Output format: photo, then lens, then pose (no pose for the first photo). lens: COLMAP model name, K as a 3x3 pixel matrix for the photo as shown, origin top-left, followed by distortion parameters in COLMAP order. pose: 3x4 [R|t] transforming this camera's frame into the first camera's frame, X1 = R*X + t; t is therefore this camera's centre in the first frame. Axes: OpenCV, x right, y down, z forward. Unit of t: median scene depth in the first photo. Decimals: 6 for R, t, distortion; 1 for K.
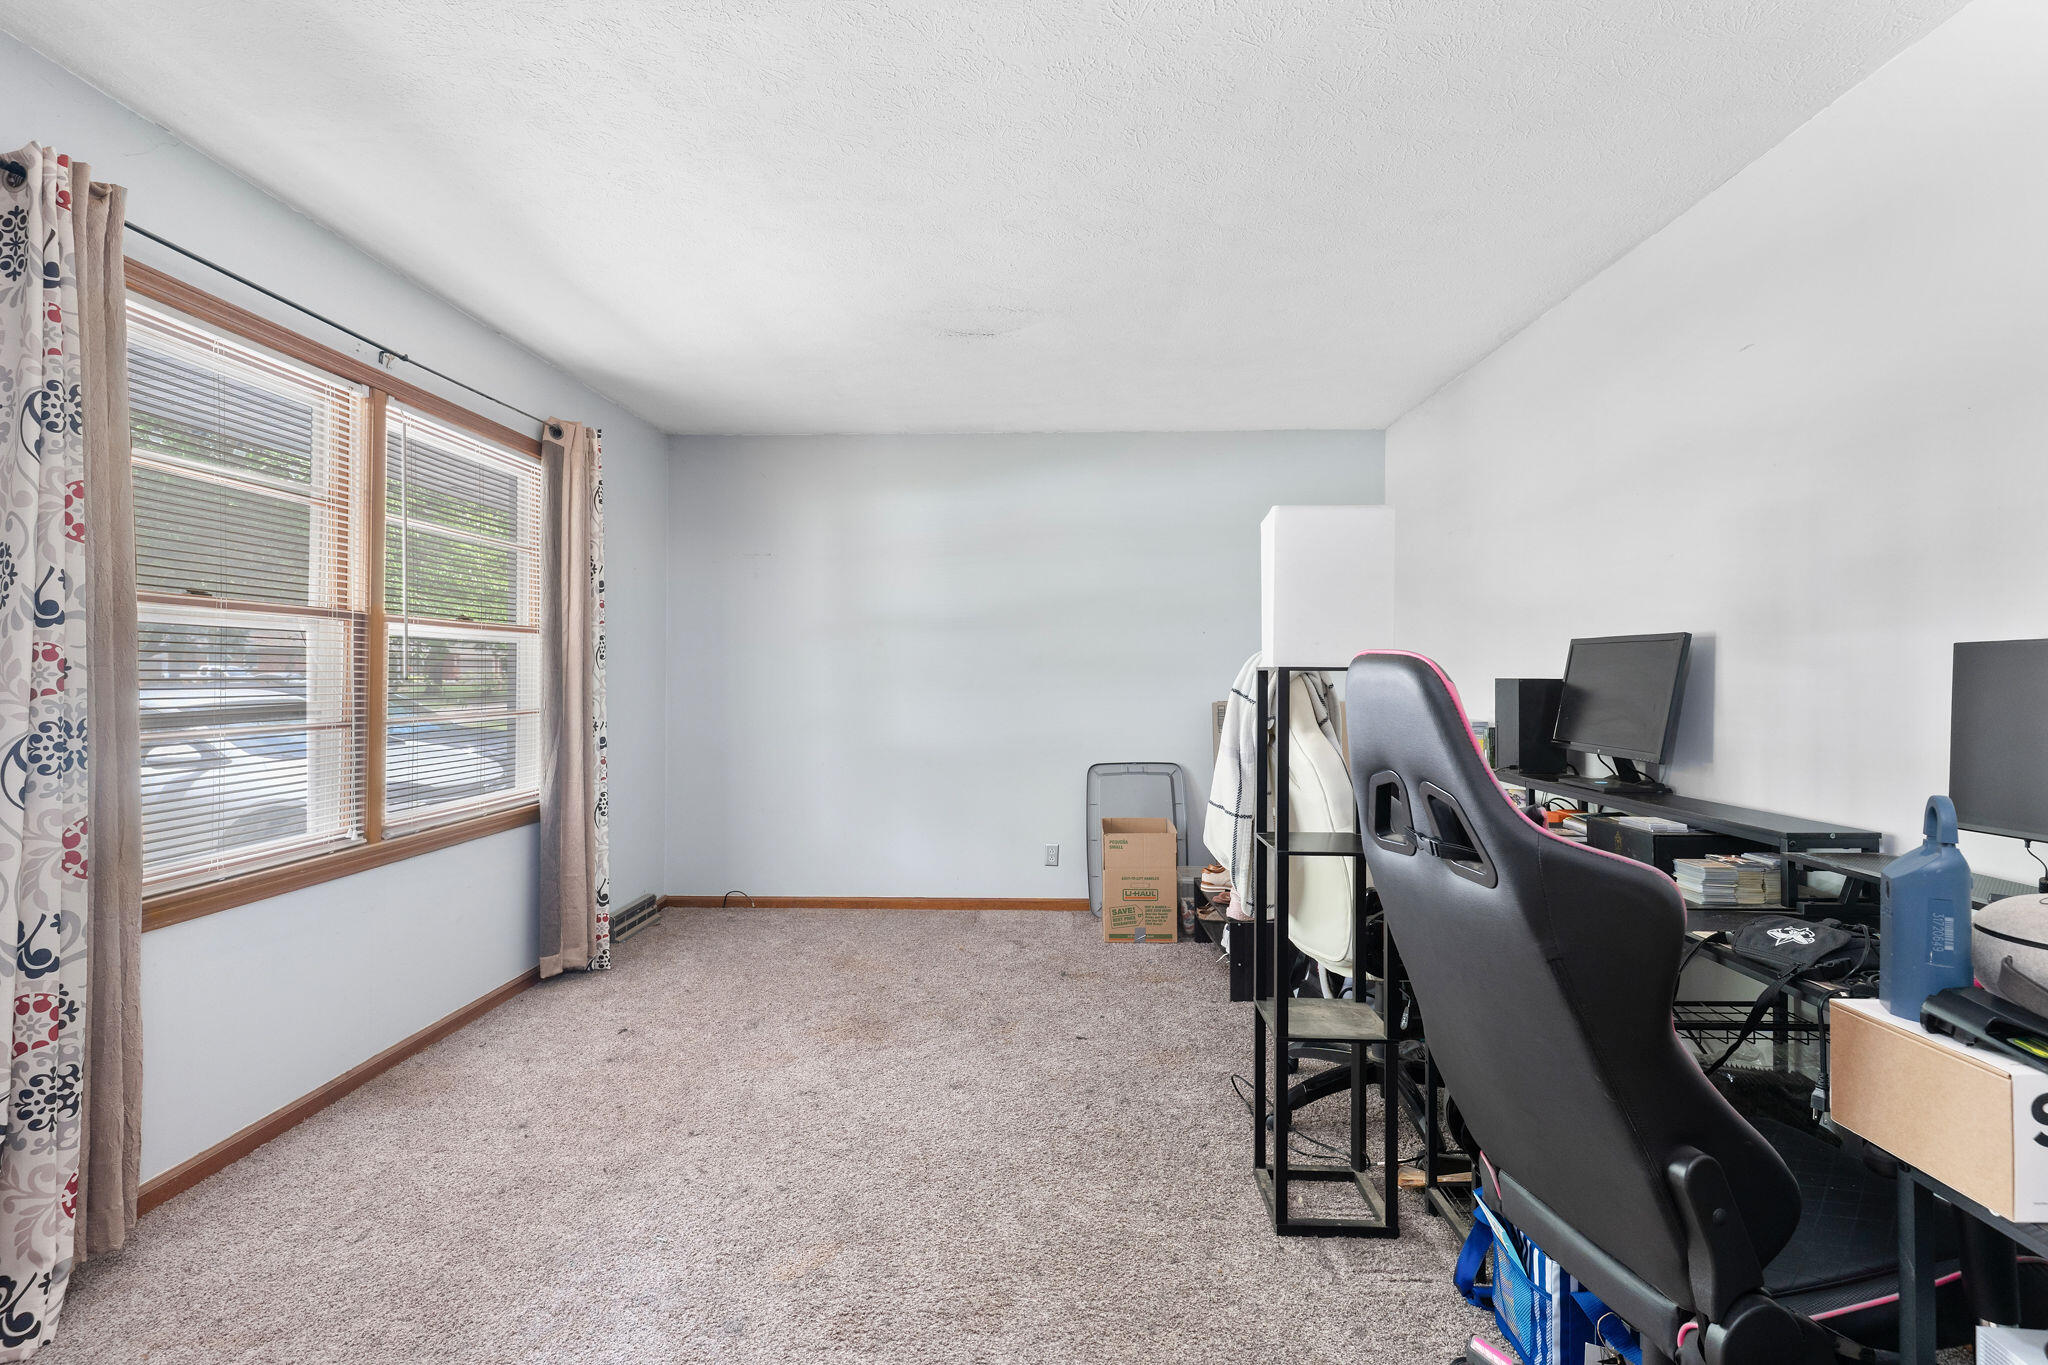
lens RADIAL K [[972.9, 0, 1024.2], [0, 972.9, 663.7], [0, 0, 1]] dist [0.000099, -0.000007]
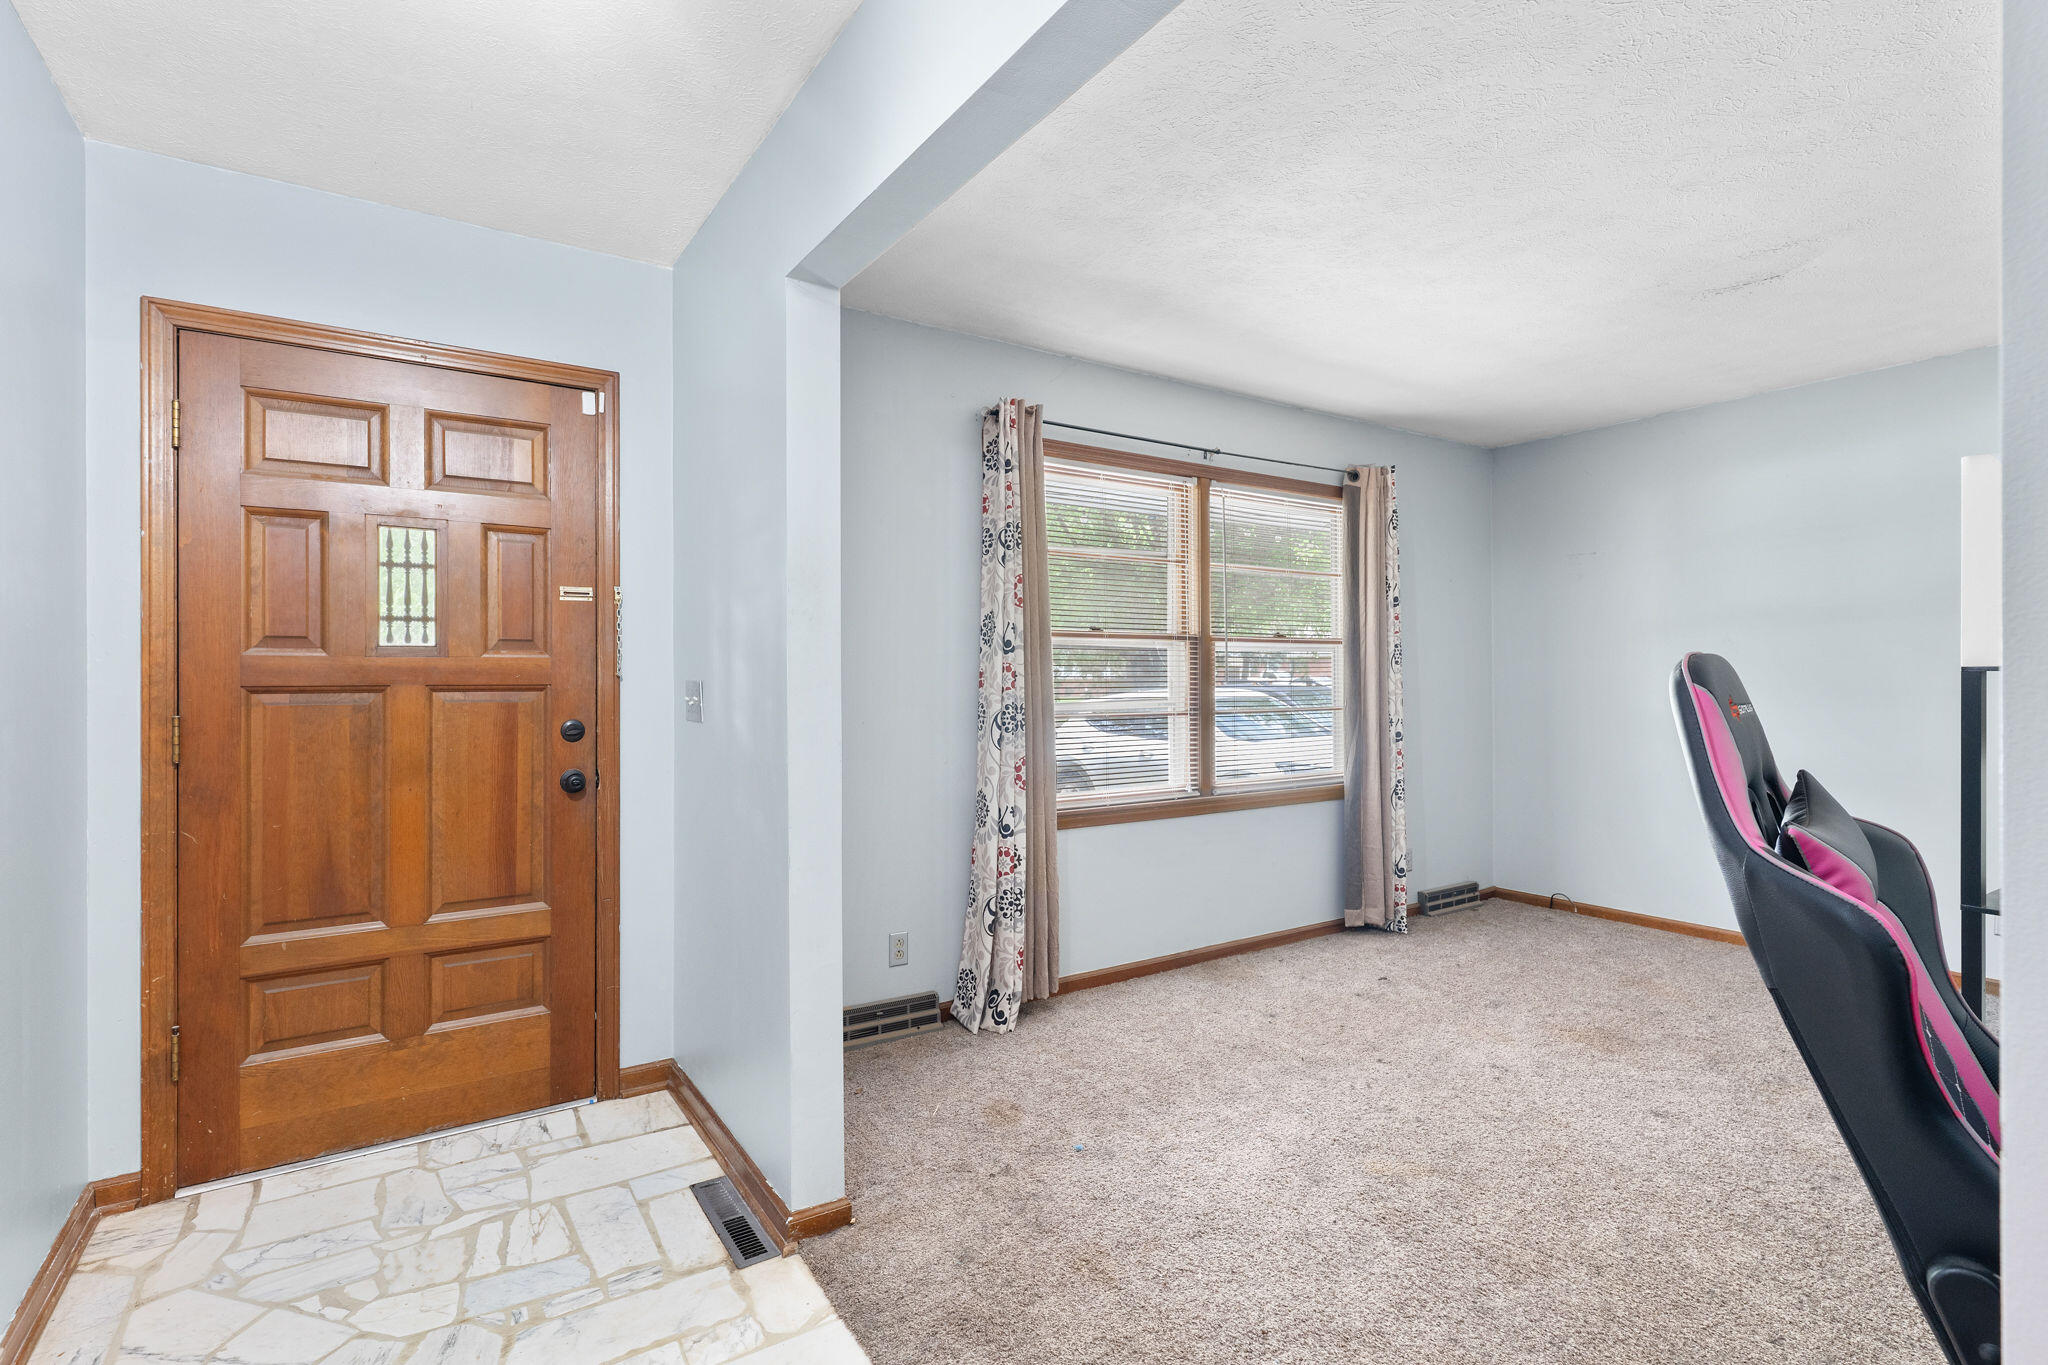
lens RADIAL K [[972.9, 0, 1023.9], [0, 972.9, 685.5], [0, 0, 1]] dist [0.000099, -0.000007]
pose [[0.576263, 0.003221, -0.817258, 0.418695], [0.012830, 0.999833, 0.012987, -0.000918], [0.817163, -0.017969, 0.576126, -0.046086]]
